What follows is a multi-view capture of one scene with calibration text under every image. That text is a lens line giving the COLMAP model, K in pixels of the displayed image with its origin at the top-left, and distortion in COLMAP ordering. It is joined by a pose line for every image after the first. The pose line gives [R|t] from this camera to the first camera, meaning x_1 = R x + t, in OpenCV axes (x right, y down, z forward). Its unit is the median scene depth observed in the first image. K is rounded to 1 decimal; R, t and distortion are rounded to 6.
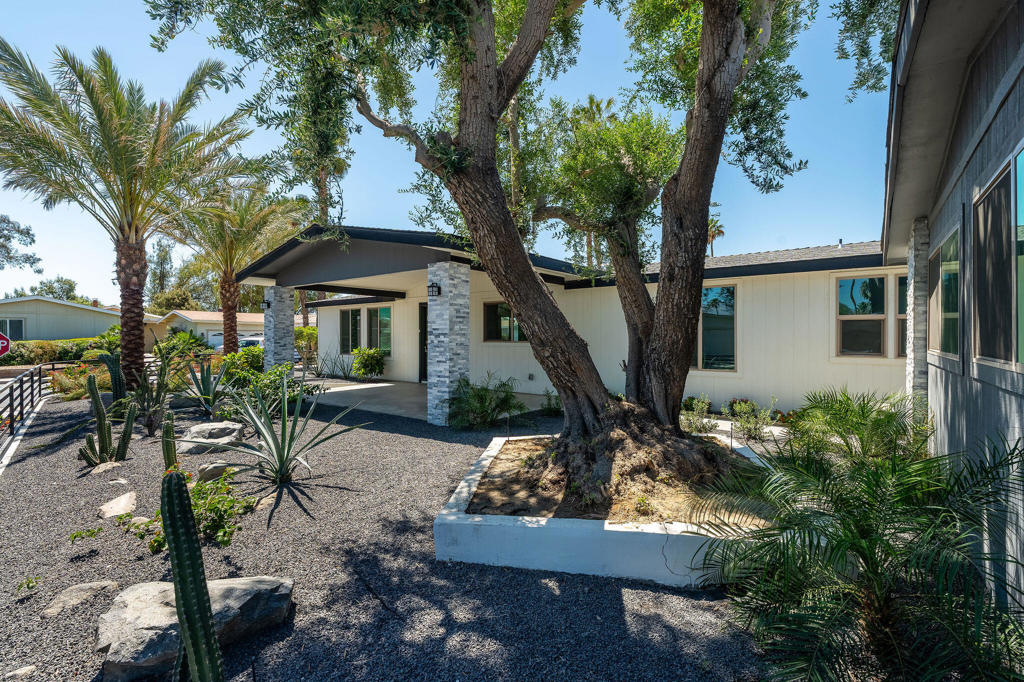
lens RADIAL K [[472.4, 0, 512.0], [0, 472.4, 341.0], [0, 0, 1]] dist [-0.005173, 0.001389]
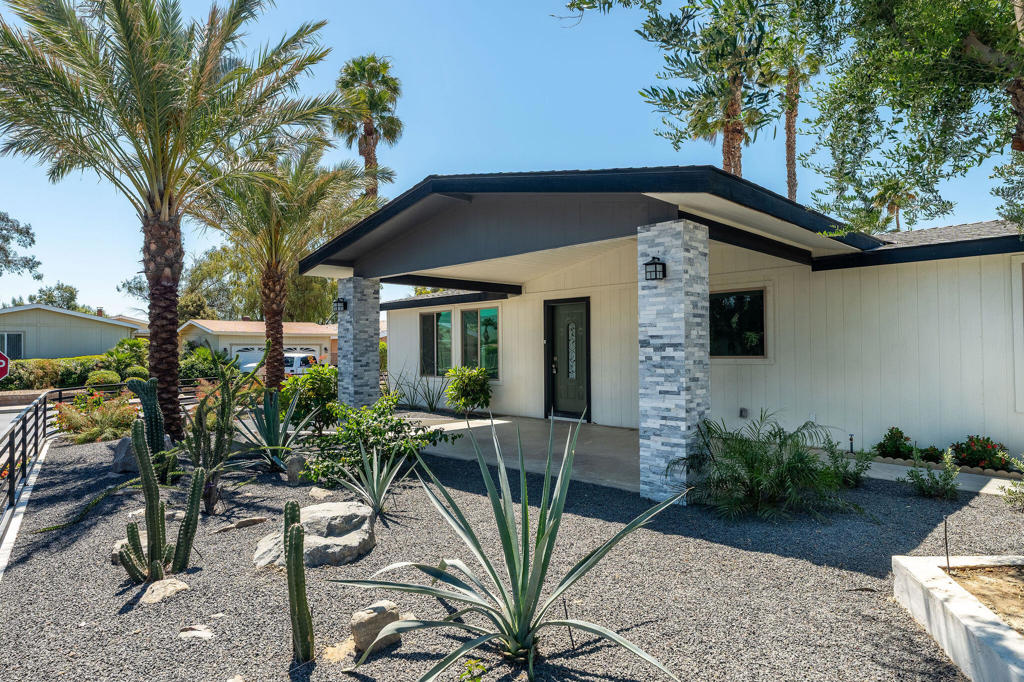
lens RADIAL K [[622.2, 0, 512.0], [0, 622.2, 341.0], [0, 0, 1]] dist [-0.001122, -0.001772]
pose [[0.990816, -0.010267, -0.134824, -0.157460], [0.007068, 0.999683, -0.024183, -0.001573], [0.135029, 0.023008, 0.990574, 0.143962]]
